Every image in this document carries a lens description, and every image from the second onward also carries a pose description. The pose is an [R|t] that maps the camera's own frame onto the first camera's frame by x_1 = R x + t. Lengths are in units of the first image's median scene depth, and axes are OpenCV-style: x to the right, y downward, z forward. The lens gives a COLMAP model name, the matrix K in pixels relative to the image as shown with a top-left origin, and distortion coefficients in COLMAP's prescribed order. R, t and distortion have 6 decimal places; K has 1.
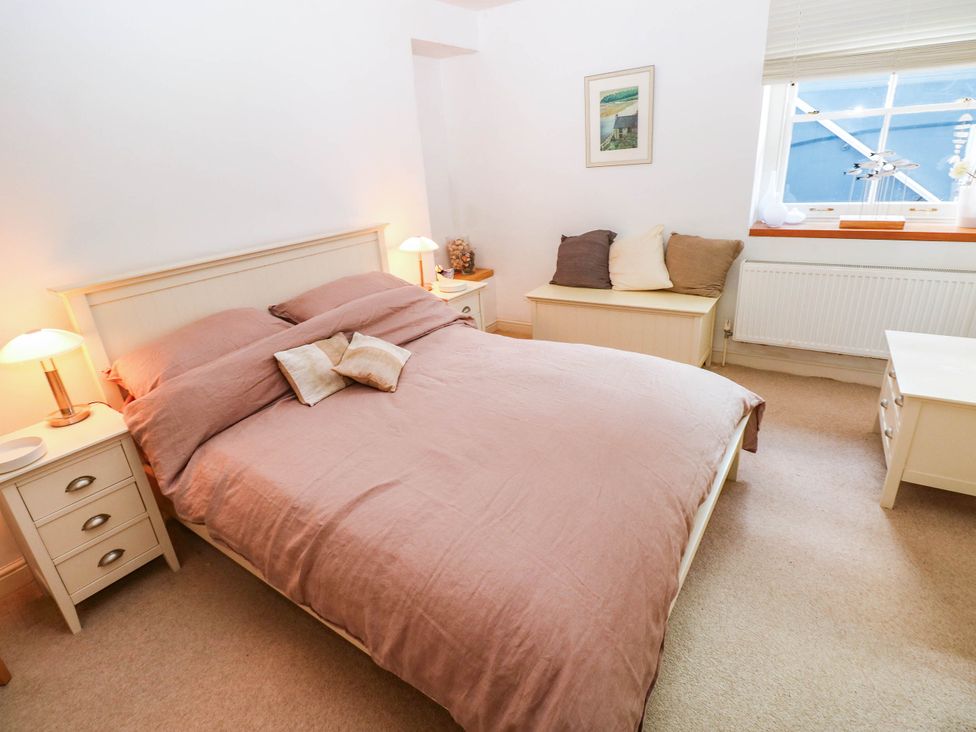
lens RADIAL K [[511.3, 0, 489.3], [0, 511.3, 358.6], [0, 0, 1]] dist [-0.004509, -0.007860]
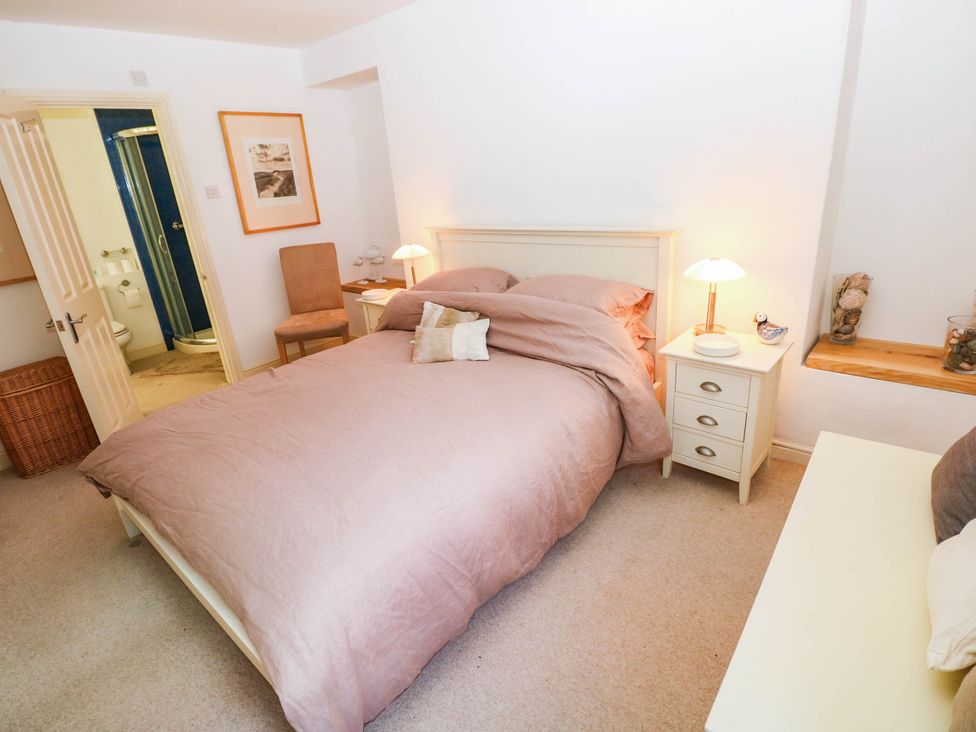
lens RADIAL K [[511.3, 0, 491.7], [0, 511.3, 366.4], [0, 0, 1]] dist [-0.004509, -0.007860]
pose [[-0.114488, 0.433970, -0.893623, 0.677212], [-0.278892, 0.849322, 0.448187, -0.406483], [0.953473, 0.300537, 0.023794, 0.893610]]
